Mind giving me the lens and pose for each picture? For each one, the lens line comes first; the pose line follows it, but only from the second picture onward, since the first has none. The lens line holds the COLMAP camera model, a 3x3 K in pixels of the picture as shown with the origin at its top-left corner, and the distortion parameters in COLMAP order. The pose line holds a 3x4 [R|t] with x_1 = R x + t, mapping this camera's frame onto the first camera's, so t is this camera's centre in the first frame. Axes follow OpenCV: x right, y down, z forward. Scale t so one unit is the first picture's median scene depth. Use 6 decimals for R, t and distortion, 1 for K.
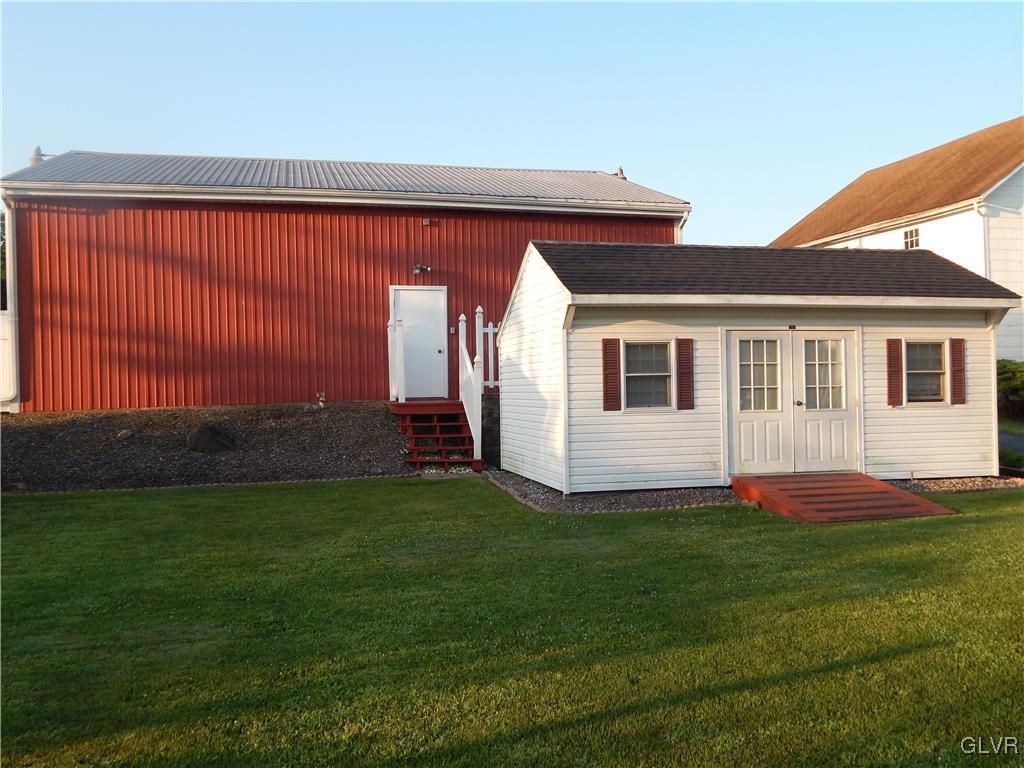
lens RADIAL K [[963.4, 0, 510.0], [0, 963.4, 387.6], [0, 0, 1]] dist [0.019864, 0.000000]
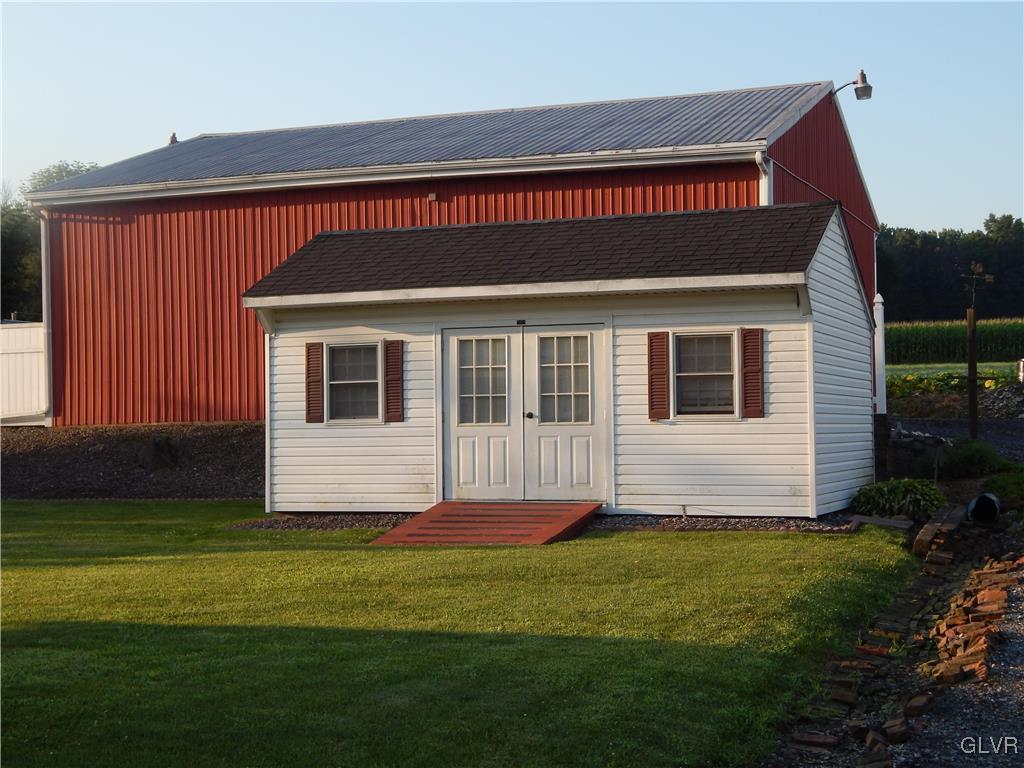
lens RADIAL K [[1603.6, 0, 514.9], [0, 1603.6, 383.1], [0, 0, 1]] dist [0.104538, 0.000000]
pose [[0.830160, -0.010462, -0.557428, 1.042636], [0.003154, 0.999896, -0.014070, 0.008005], [0.557517, 0.009922, 0.830106, -0.131891]]
